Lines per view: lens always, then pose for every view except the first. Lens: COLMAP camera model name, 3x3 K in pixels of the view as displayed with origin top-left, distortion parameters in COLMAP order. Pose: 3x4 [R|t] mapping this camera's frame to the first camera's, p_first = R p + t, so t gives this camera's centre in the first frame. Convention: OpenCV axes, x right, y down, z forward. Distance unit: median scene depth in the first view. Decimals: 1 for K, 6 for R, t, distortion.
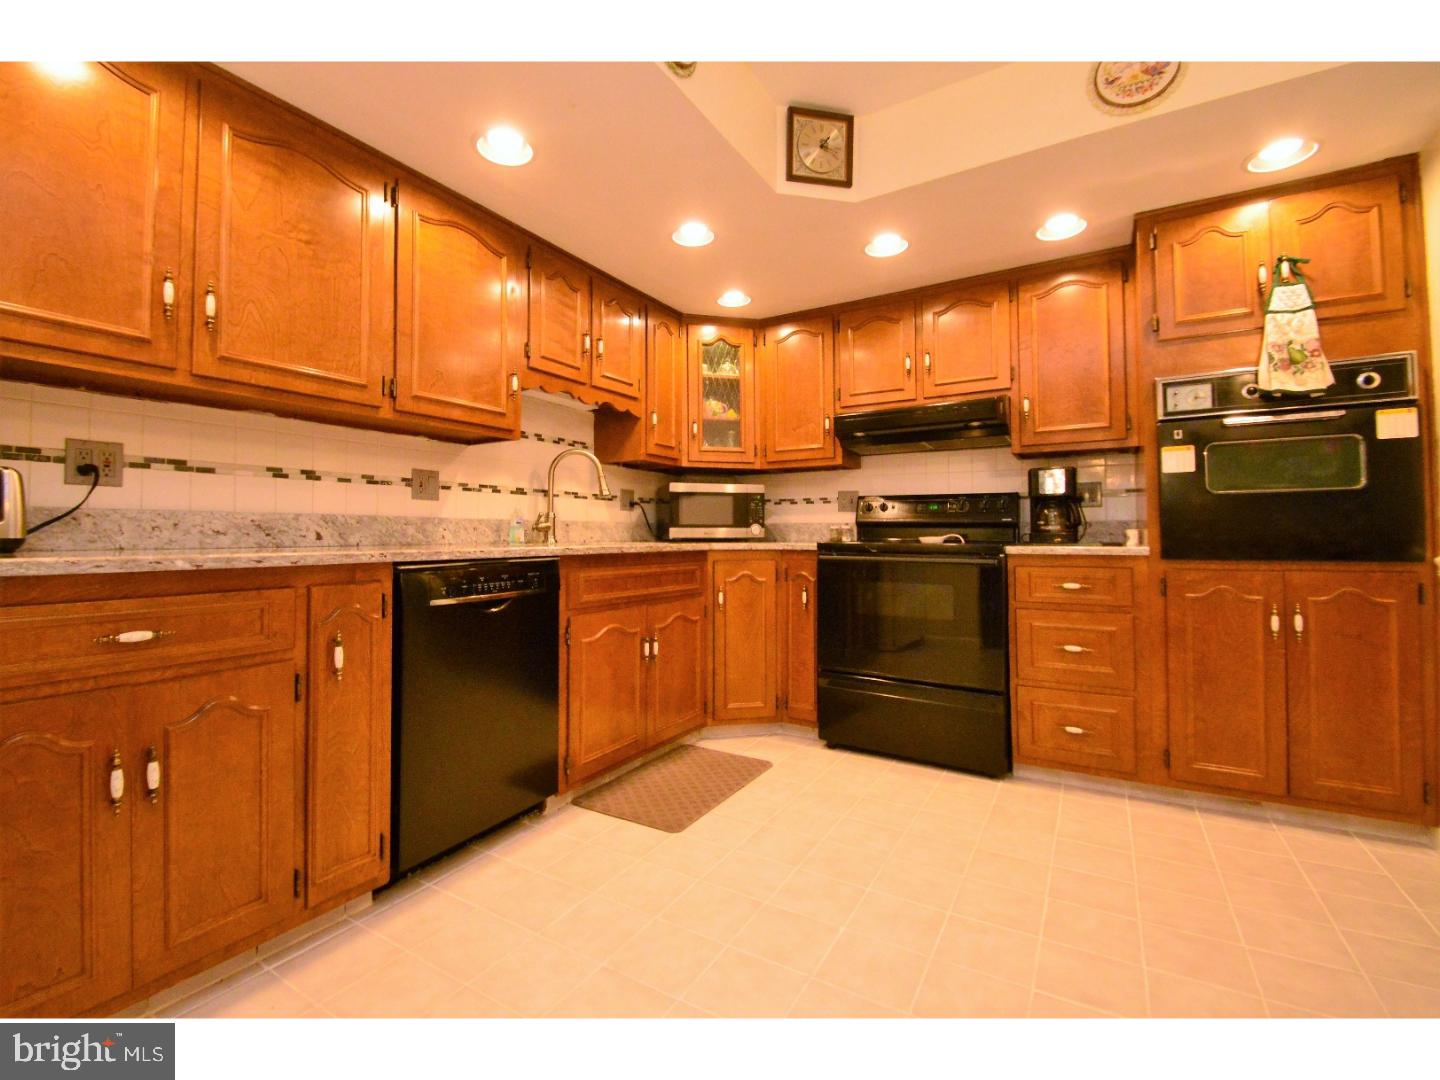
lens RADIAL K [[644.0, 0, 686.3], [0, 644.0, 514.8], [0, 0, 1]] dist [0.013986, -0.014820]
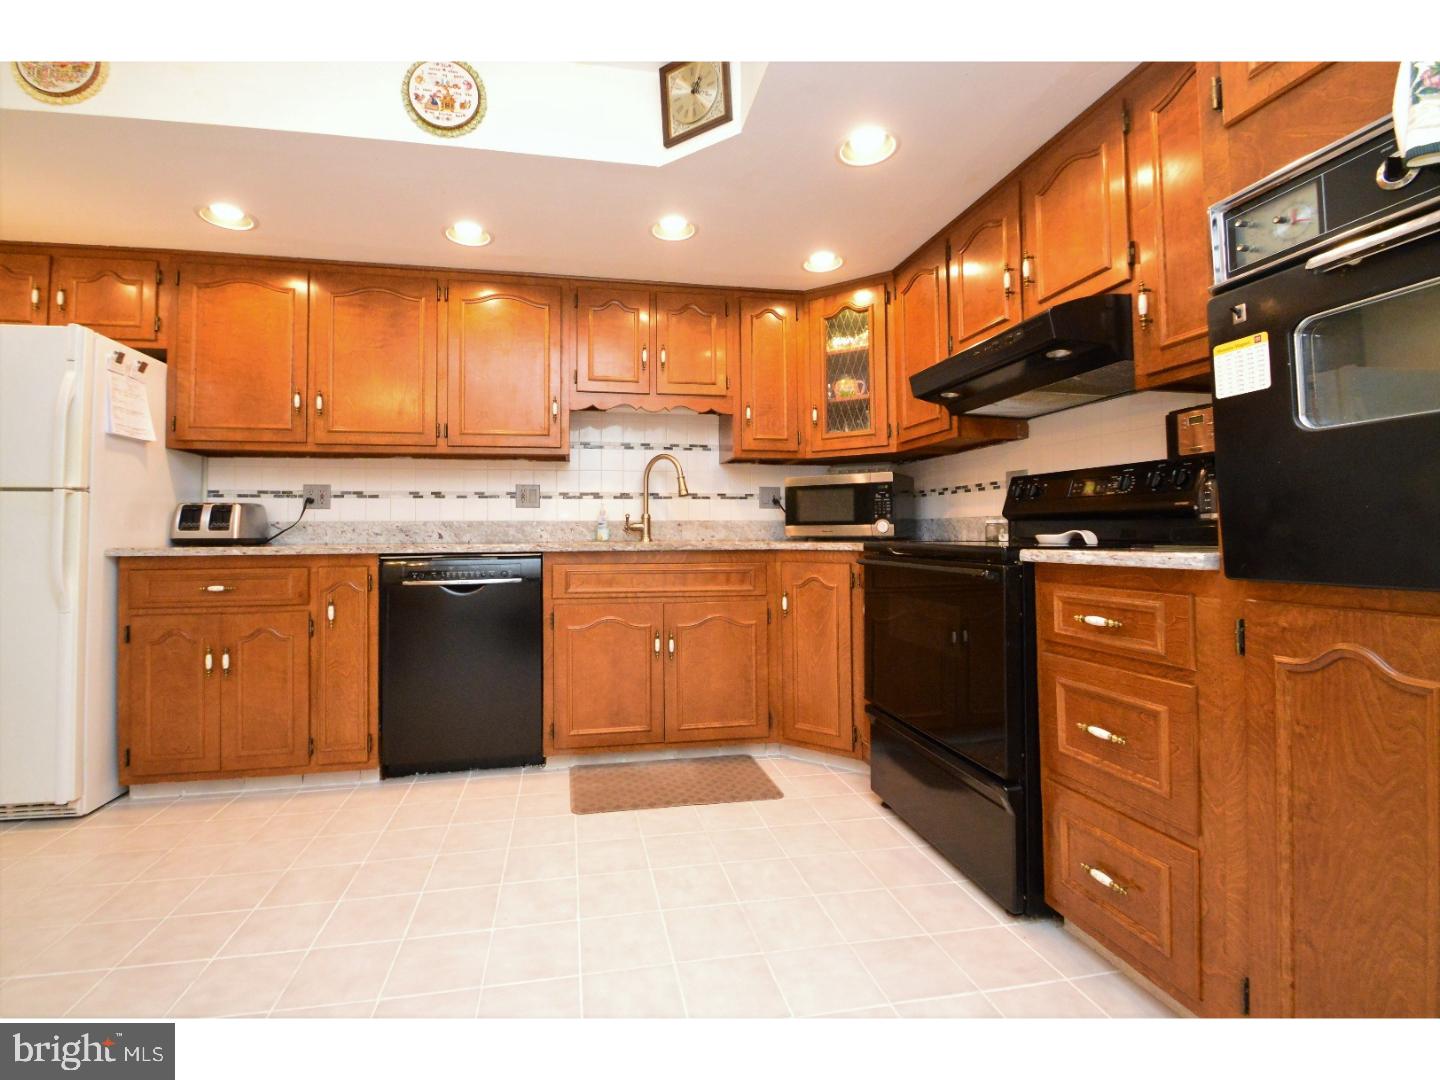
lens RADIAL K [[644.0, 0, 686.3], [0, 644.0, 514.8], [0, 0, 1]] dist [0.013986, -0.014820]
pose [[0.677570, -0.027444, -0.734946, 0.743910], [0.028925, 0.999525, -0.010657, 0.013622], [0.734890, -0.014038, 0.678041, 0.345004]]
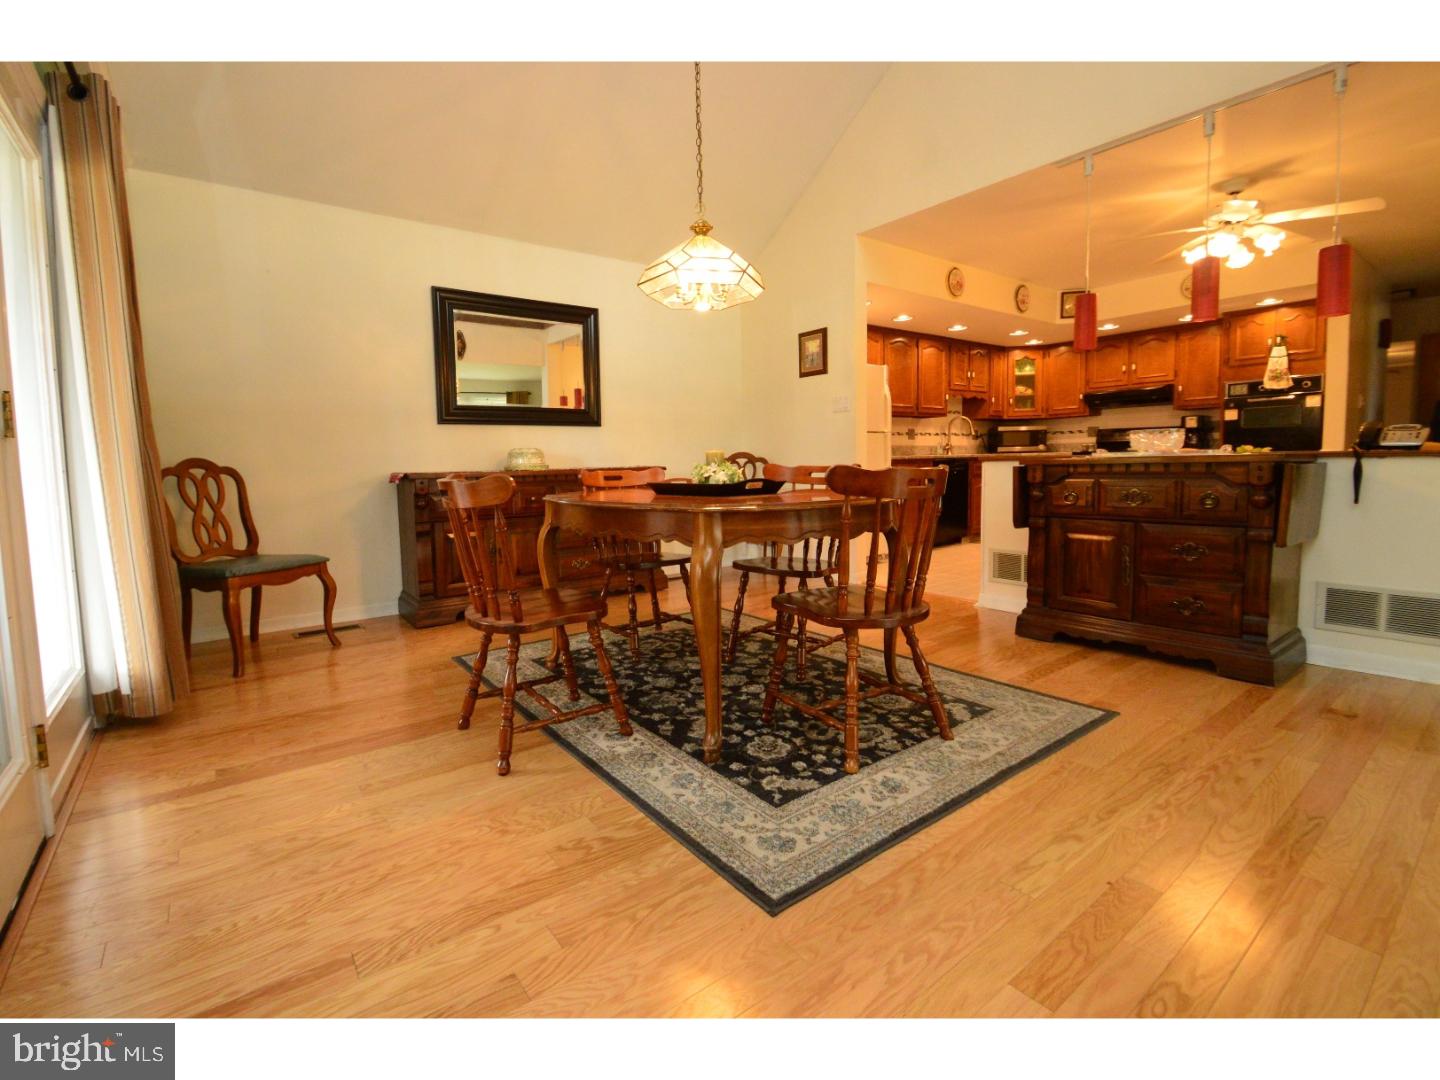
lens RADIAL K [[644.0, 0, 686.3], [0, 644.0, 514.8], [0, 0, 1]] dist [0.013986, -0.014820]
pose [[0.929165, 0.010813, -0.369508, -0.264035], [0.033250, 0.993076, 0.112671, -0.046811], [0.368167, -0.116976, 0.922372, -1.965342]]
